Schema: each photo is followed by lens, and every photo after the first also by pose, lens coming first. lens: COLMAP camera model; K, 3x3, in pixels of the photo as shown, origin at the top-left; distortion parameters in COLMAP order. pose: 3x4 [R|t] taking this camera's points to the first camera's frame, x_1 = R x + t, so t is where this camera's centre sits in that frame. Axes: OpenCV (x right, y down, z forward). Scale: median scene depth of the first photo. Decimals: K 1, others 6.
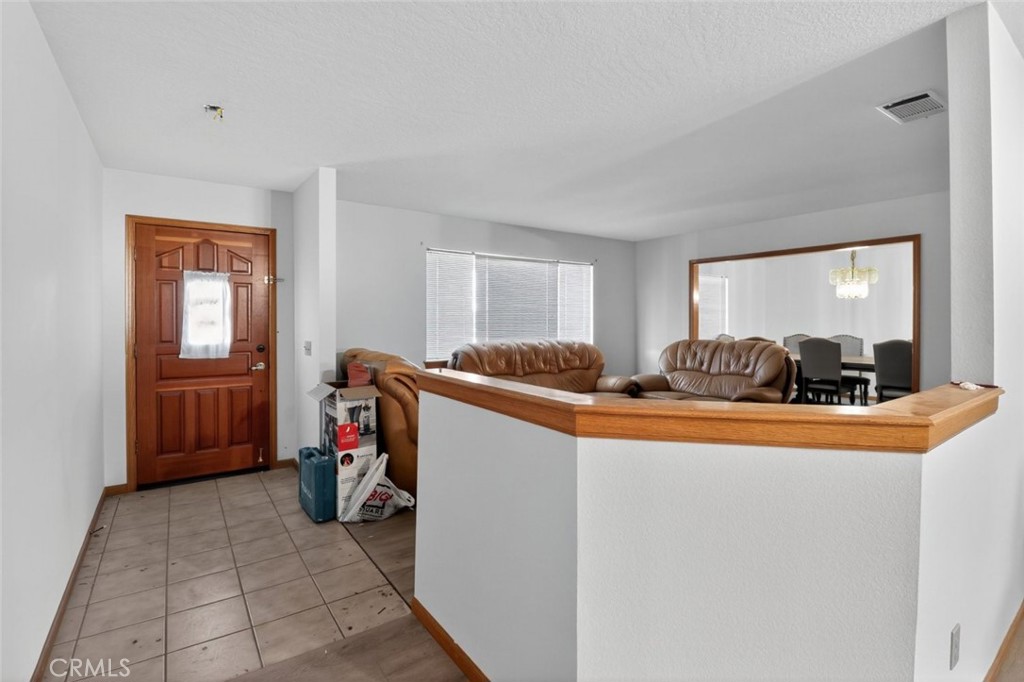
lens RADIAL K [[478.7, 0, 513.4], [0, 478.7, 315.2], [0, 0, 1]] dist [-0.000970, -0.000383]
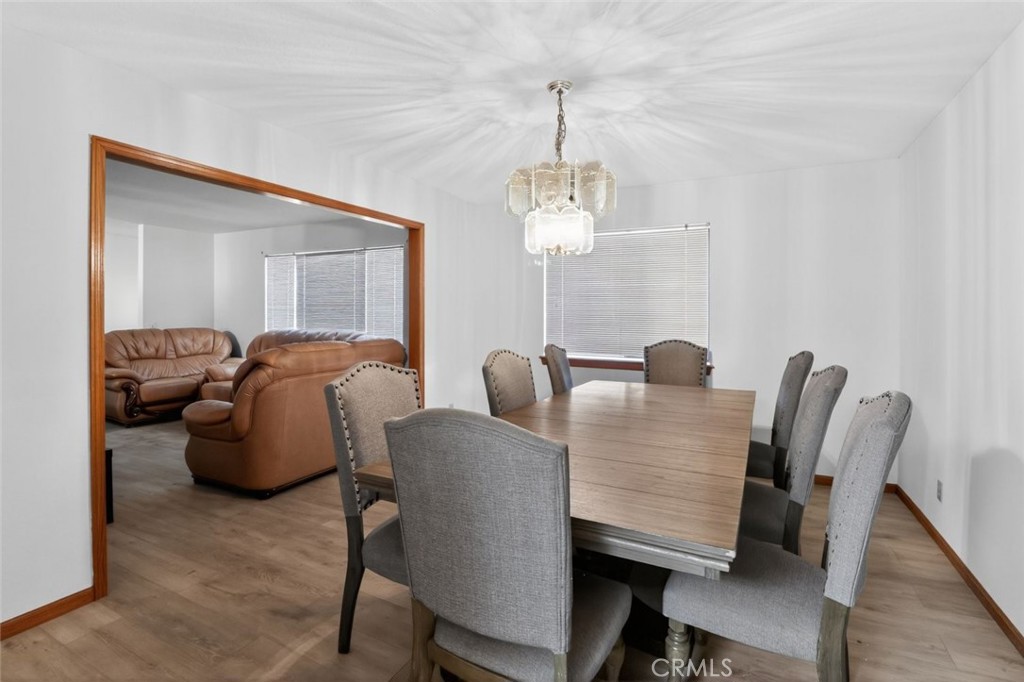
lens RADIAL K [[478.7, 0, 513.4], [0, 478.7, 315.2], [0, 0, 1]] dist [-0.000970, -0.000383]
pose [[0.458089, 0.004078, -0.888897, 1.158466], [-0.000548, 0.999991, 0.004305, 0.011809], [0.888906, -0.001485, 0.458087, 0.922426]]
